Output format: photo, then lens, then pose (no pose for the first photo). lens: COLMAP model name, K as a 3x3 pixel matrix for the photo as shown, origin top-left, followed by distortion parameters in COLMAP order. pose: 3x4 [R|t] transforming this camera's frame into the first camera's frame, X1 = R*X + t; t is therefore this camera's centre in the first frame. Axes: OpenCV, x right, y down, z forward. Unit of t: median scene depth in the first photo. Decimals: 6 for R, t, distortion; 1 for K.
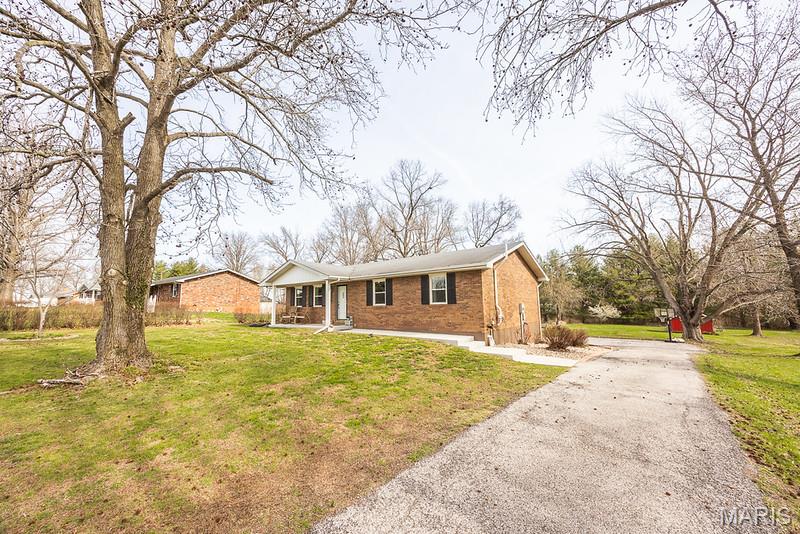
lens RADIAL K [[302.2, 0, 406.5], [0, 302.2, 288.1], [0, 0, 1]] dist [0.001936, -0.000827]
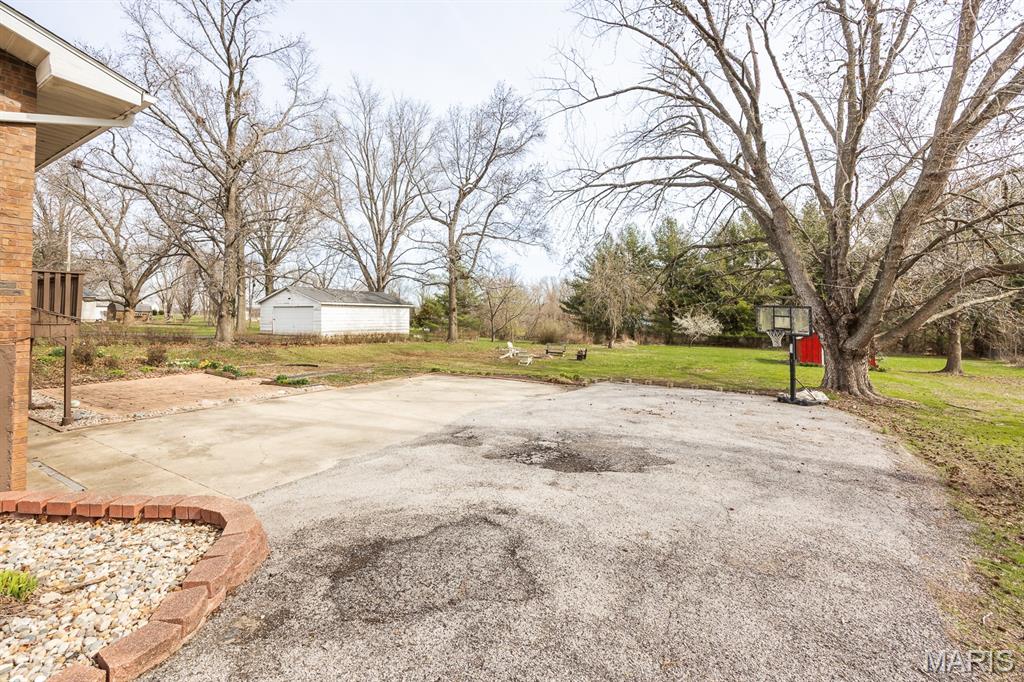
lens RADIAL K [[386.8, 0, 510.2], [0, 386.8, 337.6], [0, 0, 1]] dist [0.001936, -0.000827]
pose [[0.997467, 0.010806, 0.070310, 0.392207], [-0.018318, 0.994080, 0.107092, 0.046093], [-0.068737, -0.108109, 0.991760, 0.445508]]
